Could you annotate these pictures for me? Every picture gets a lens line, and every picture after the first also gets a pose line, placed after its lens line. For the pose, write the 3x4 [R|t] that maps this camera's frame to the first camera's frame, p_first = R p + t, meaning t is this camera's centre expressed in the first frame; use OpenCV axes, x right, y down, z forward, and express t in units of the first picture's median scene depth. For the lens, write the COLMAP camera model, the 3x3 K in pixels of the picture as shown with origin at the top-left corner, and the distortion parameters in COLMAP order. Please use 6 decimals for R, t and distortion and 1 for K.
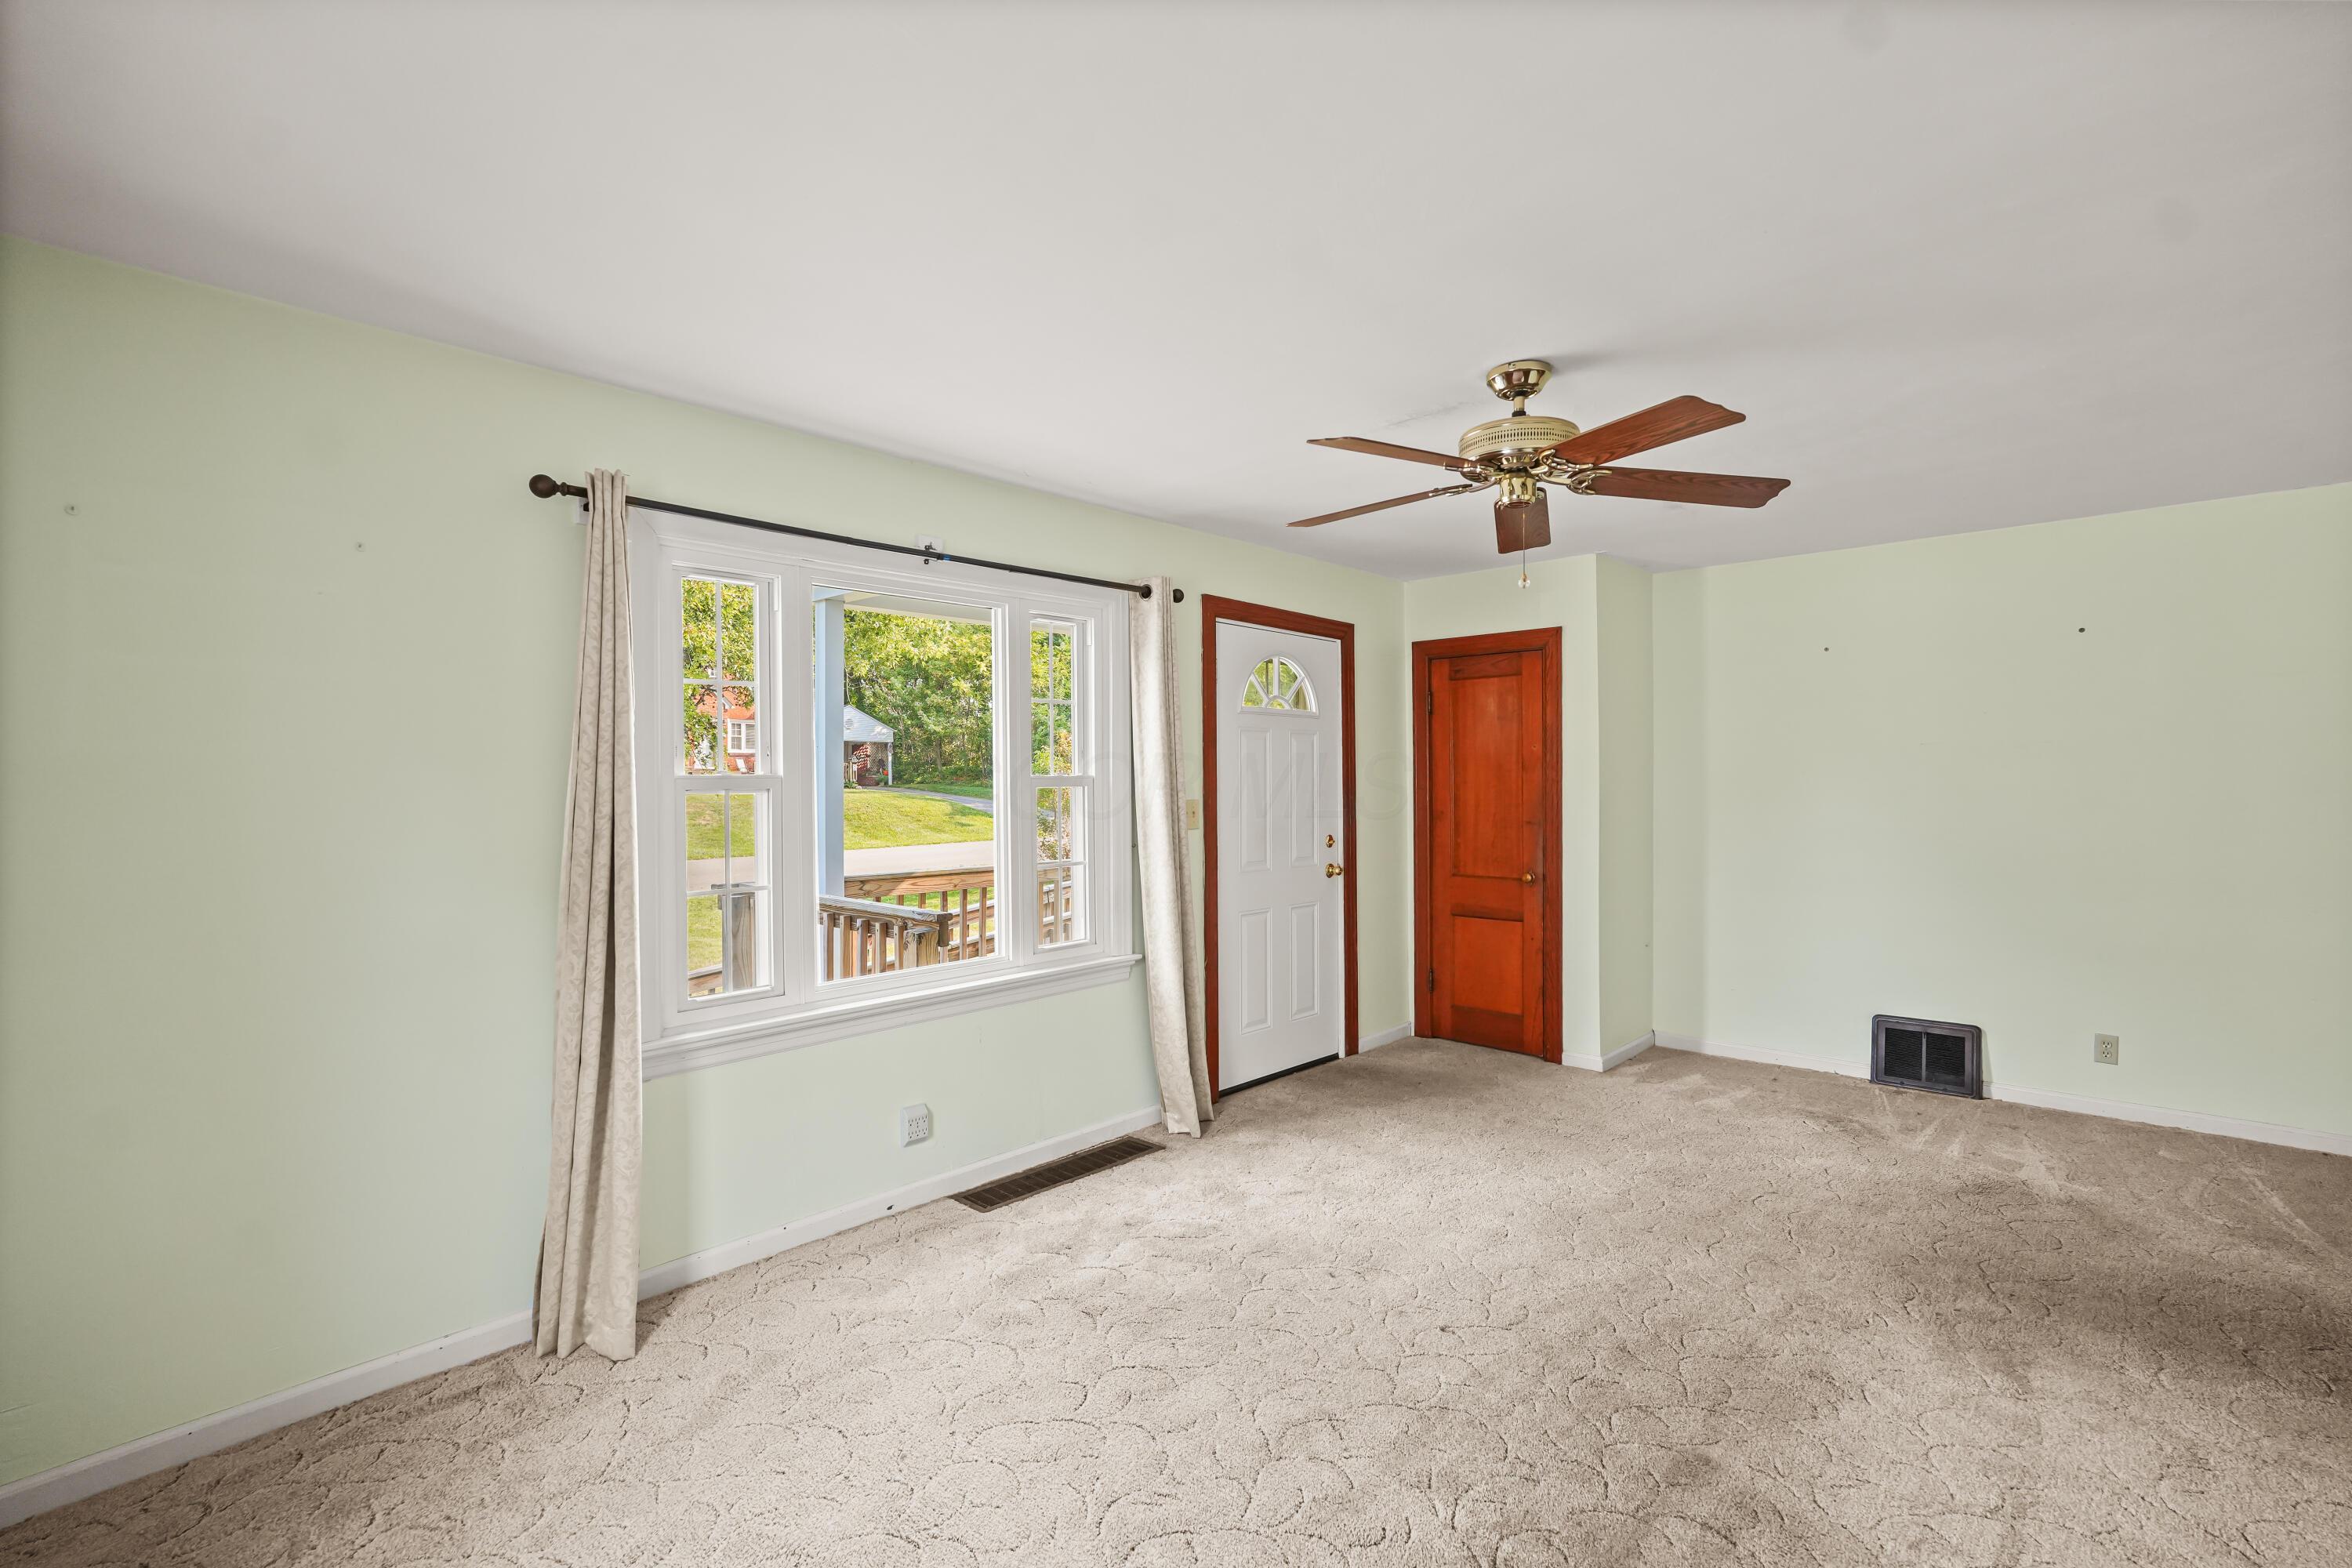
lens RADIAL K [[1068.8, 0, 1163.8], [0, 1068.8, 785.2], [0, 0, 1]] dist [-0.011621, 0.004031]
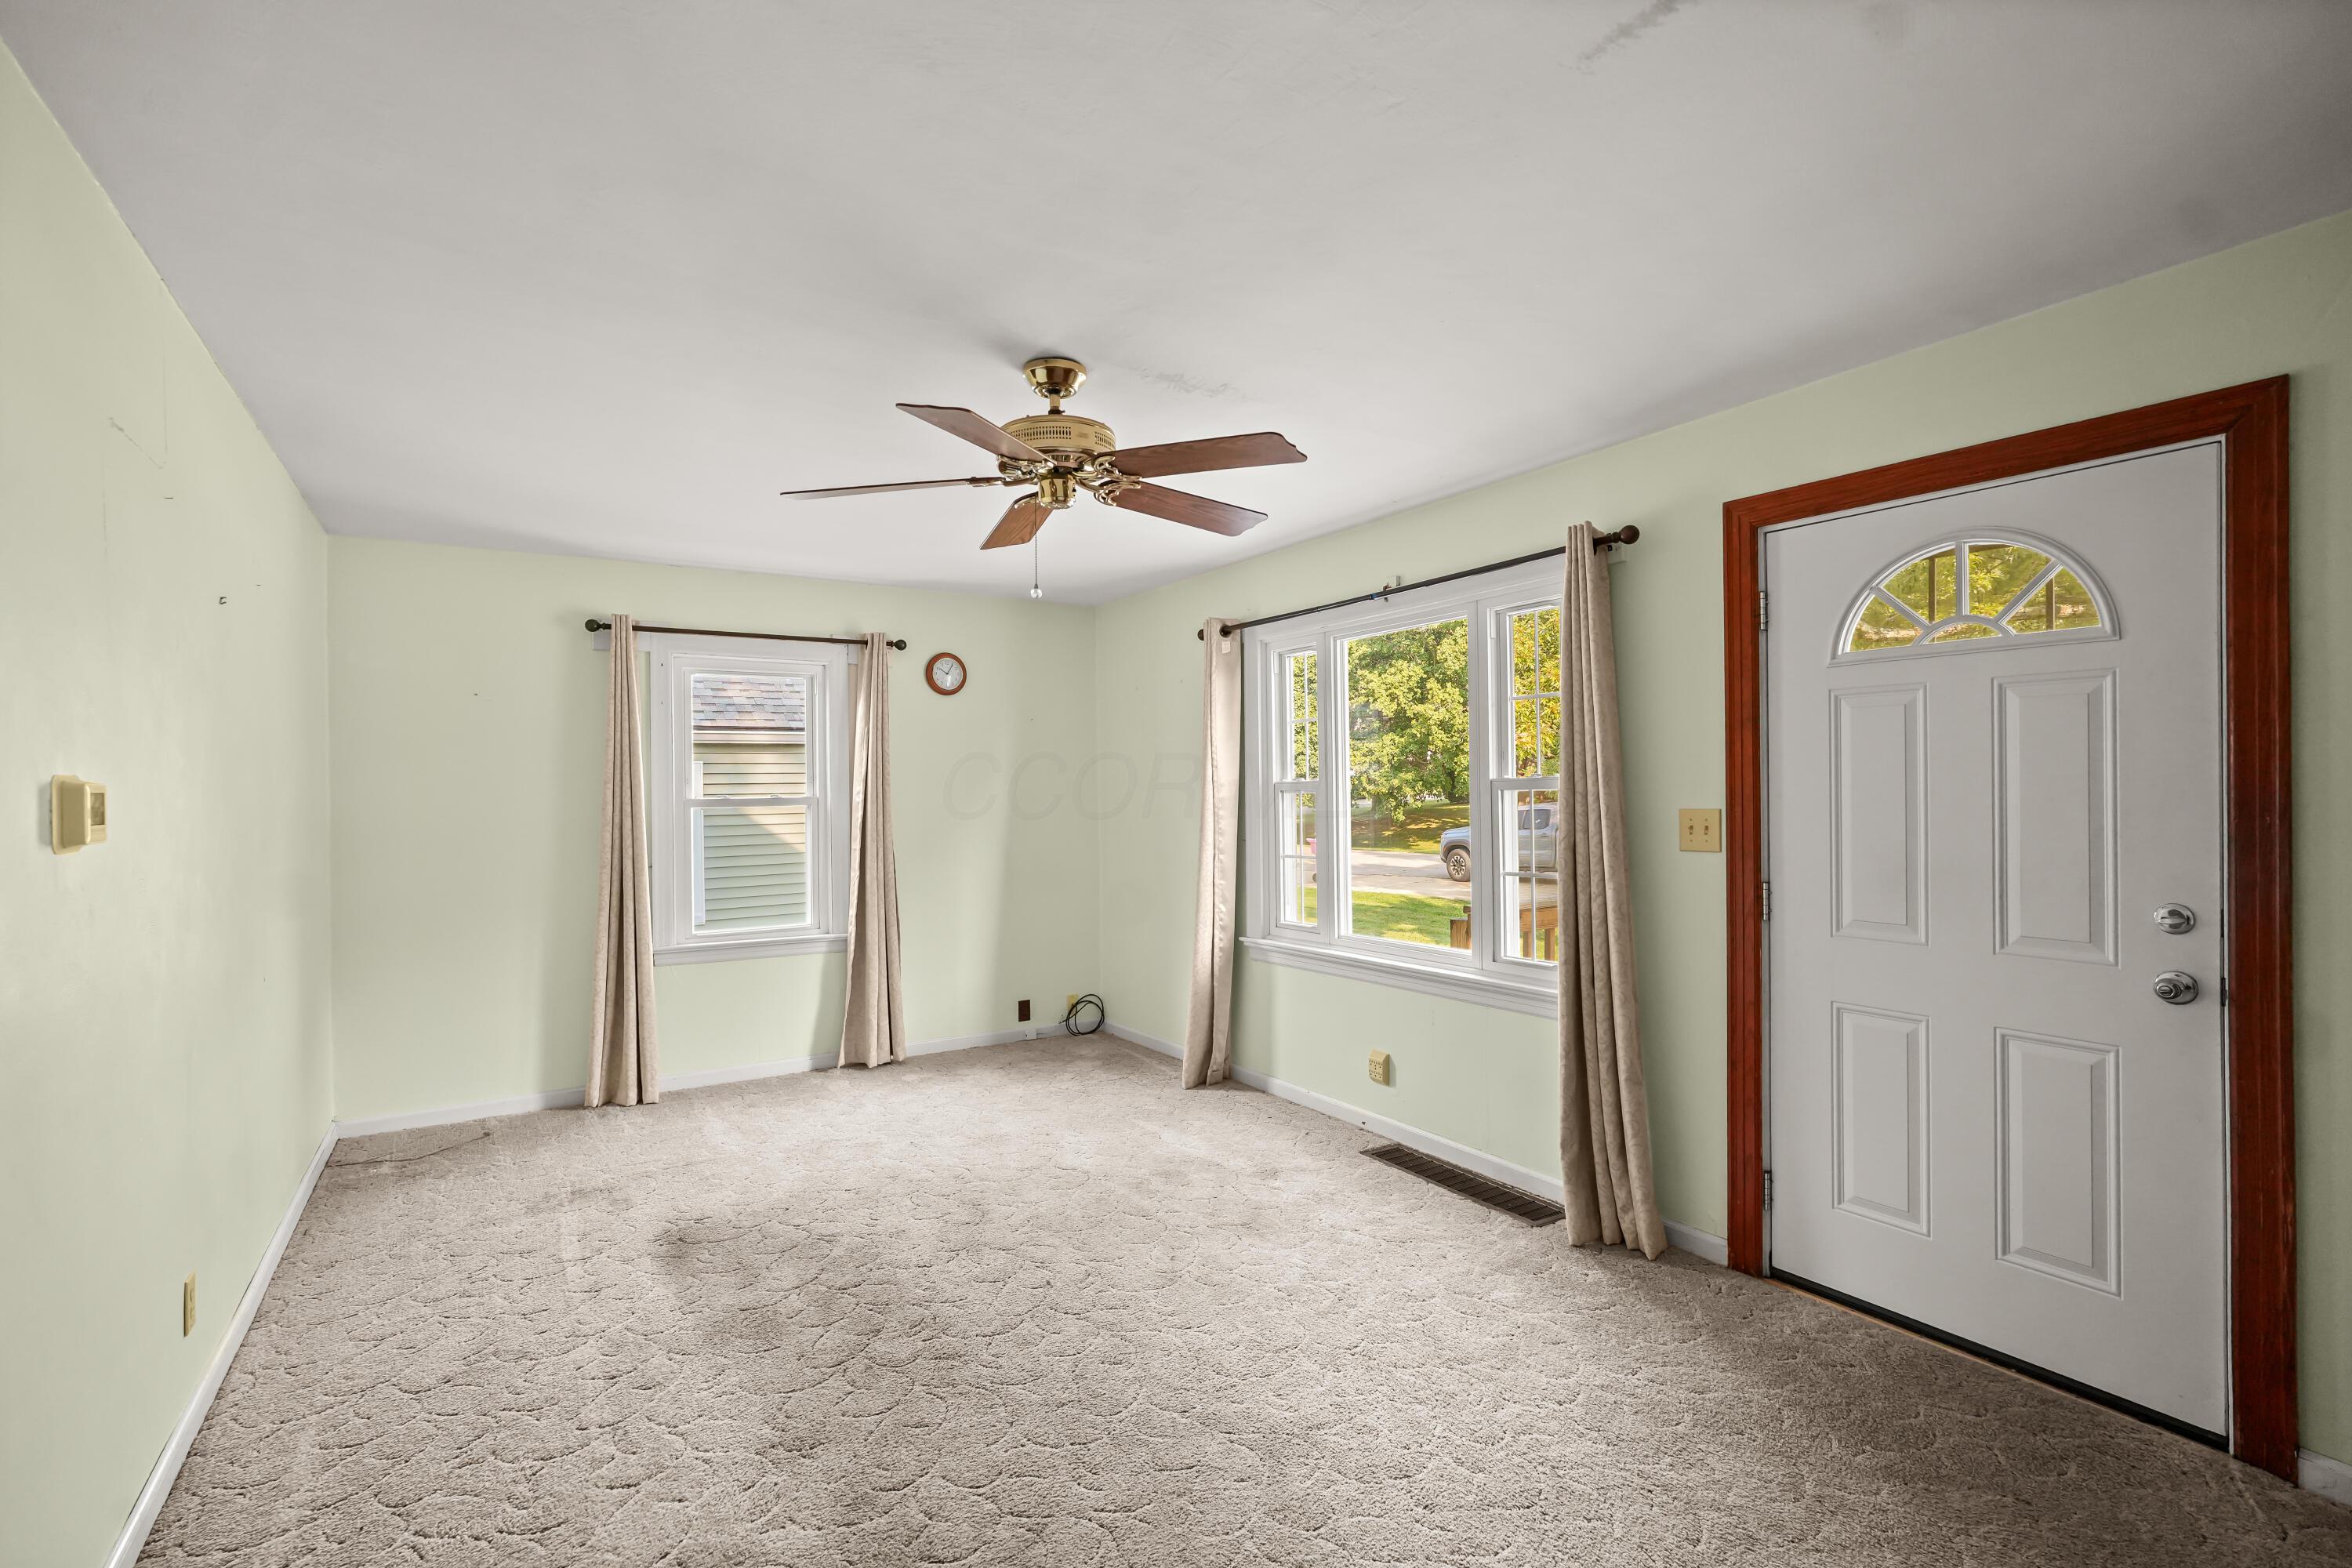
lens RADIAL K [[1068.8, 0, 1174.2], [0, 1068.8, 782.5], [0, 0, 1]] dist [-0.011621, 0.004031]
pose [[-0.240804, 0.006338, -0.970553, 0.665161], [0.010462, 0.999938, 0.003935, -0.008895], [0.970517, -0.009207, -0.240855, 0.711127]]
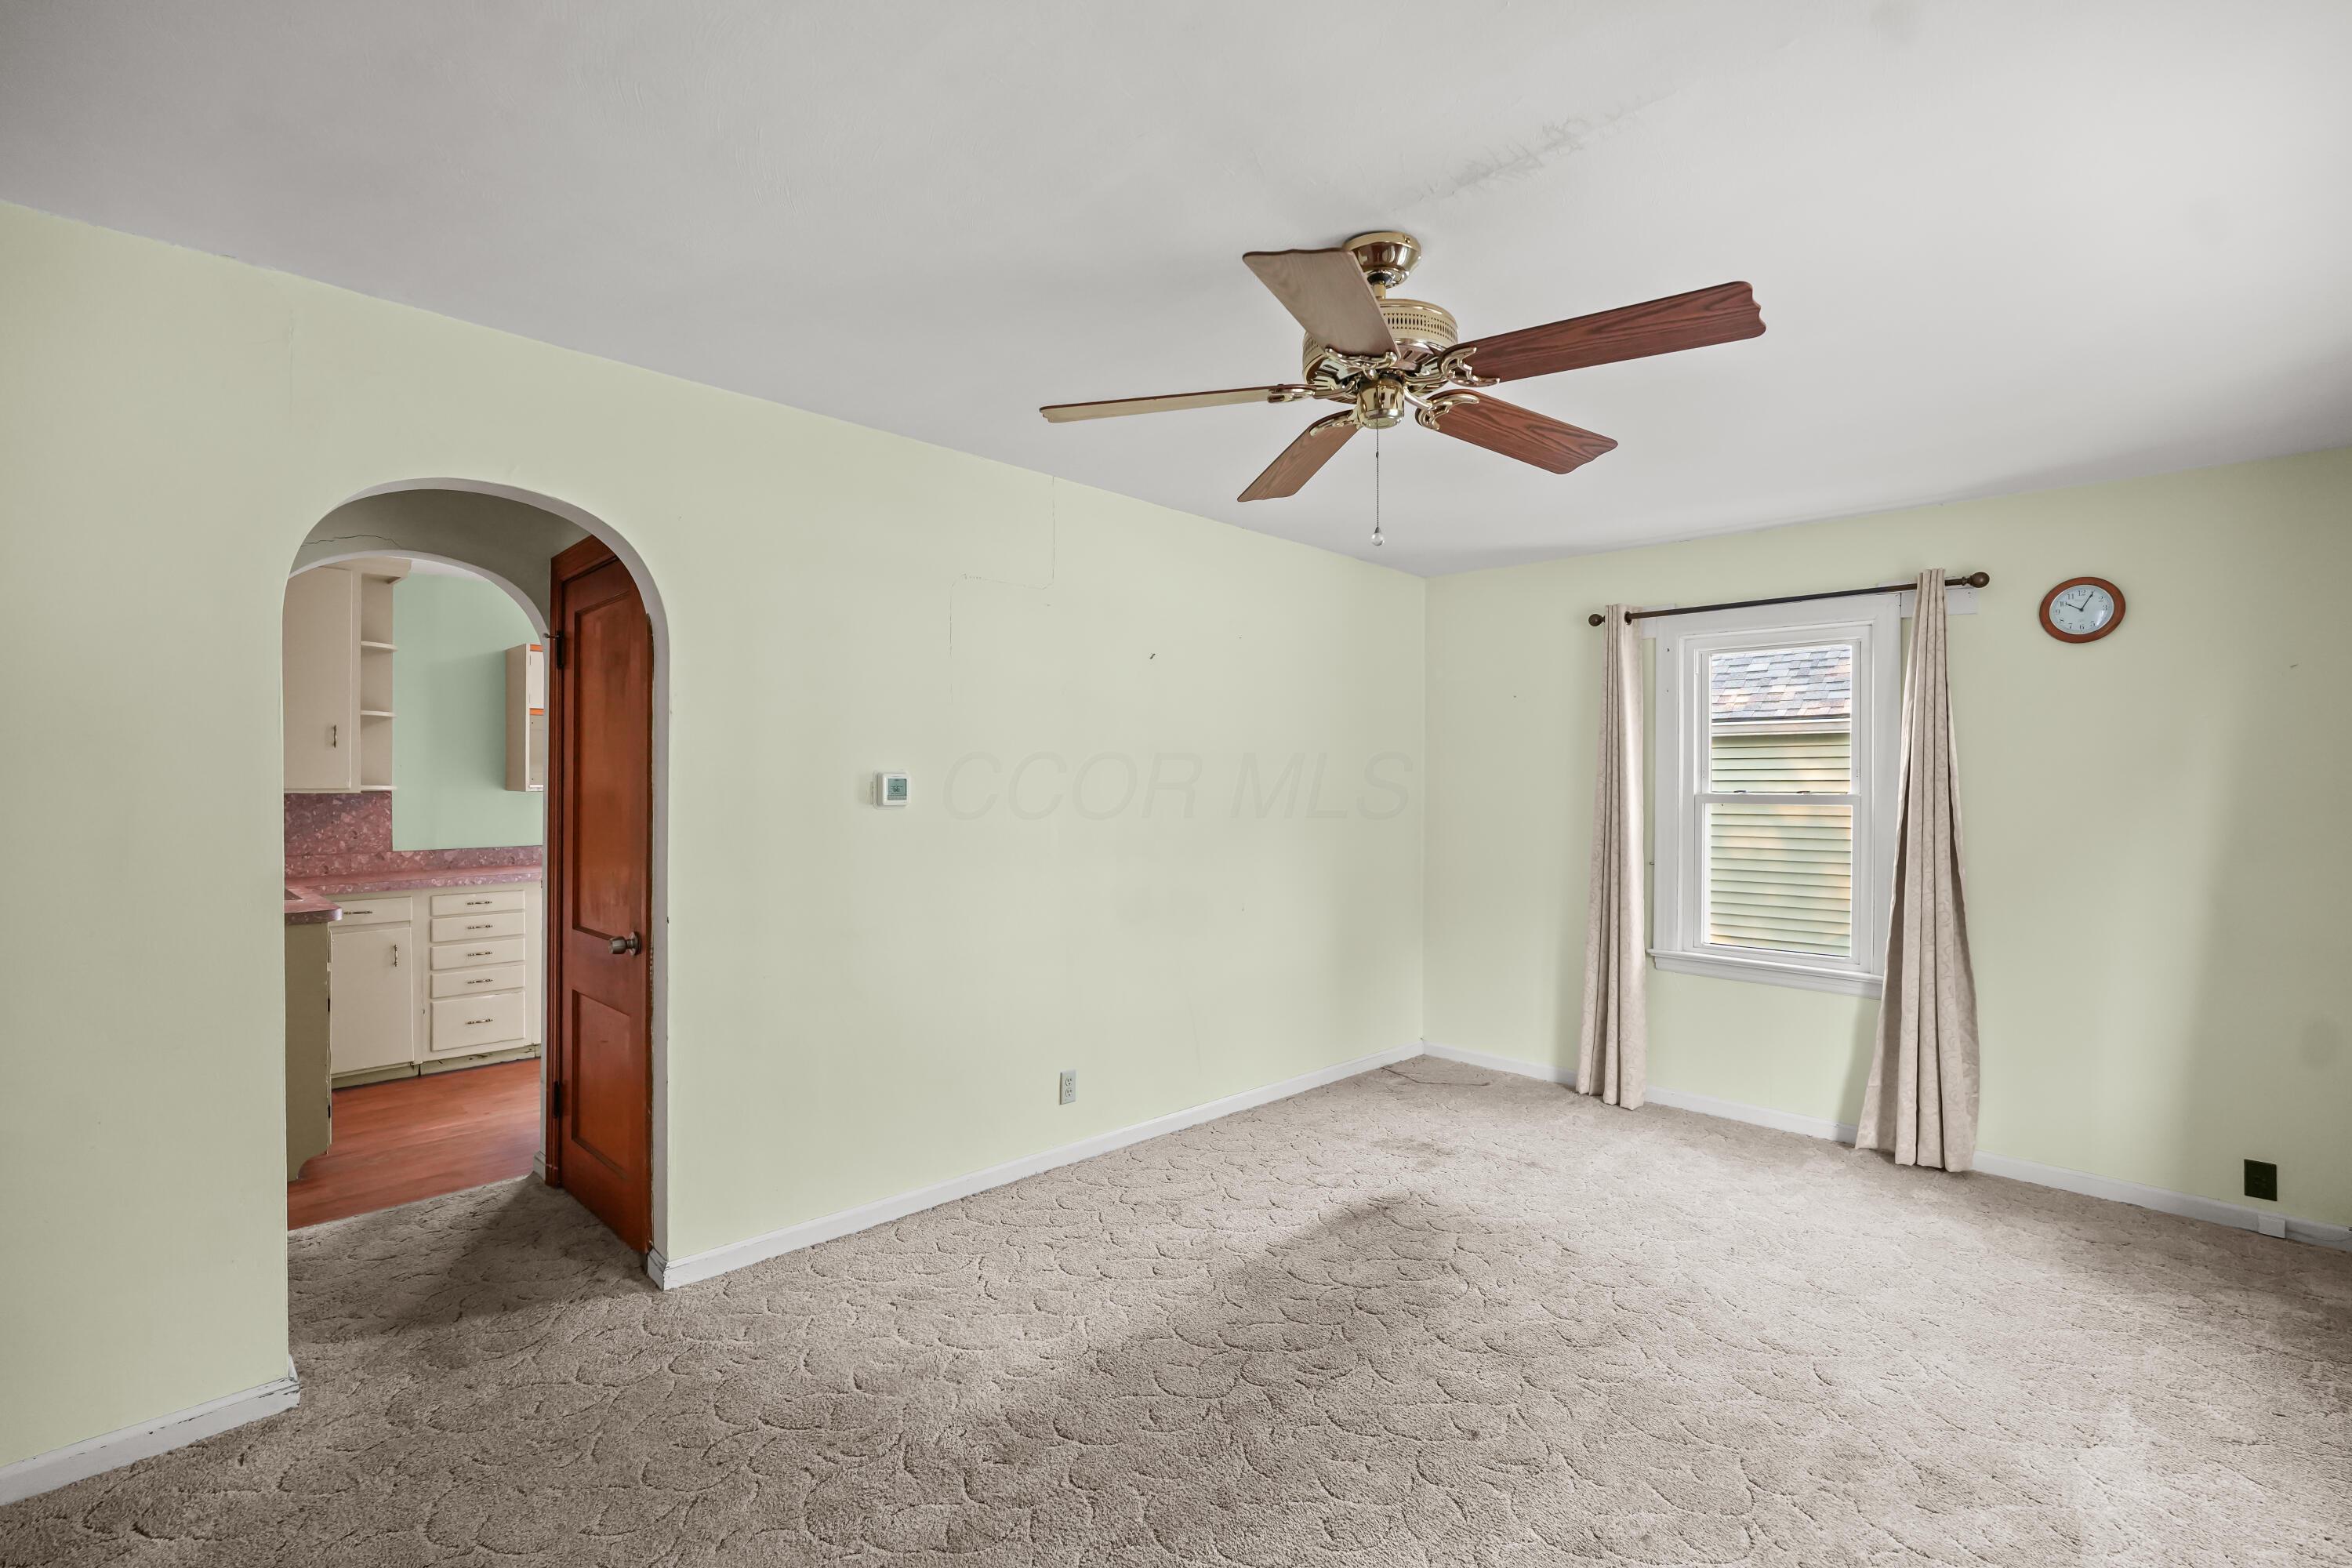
lens RADIAL K [[1068.8, 0, 1175.1], [0, 1068.8, 786.4], [0, 0, 1]] dist [-0.011621, 0.004031]
pose [[-0.999461, 0.003199, 0.032674, 0.243690], [0.003307, 0.999989, 0.003266, -0.005552], [-0.032664, 0.003372, -0.999461, 0.938832]]
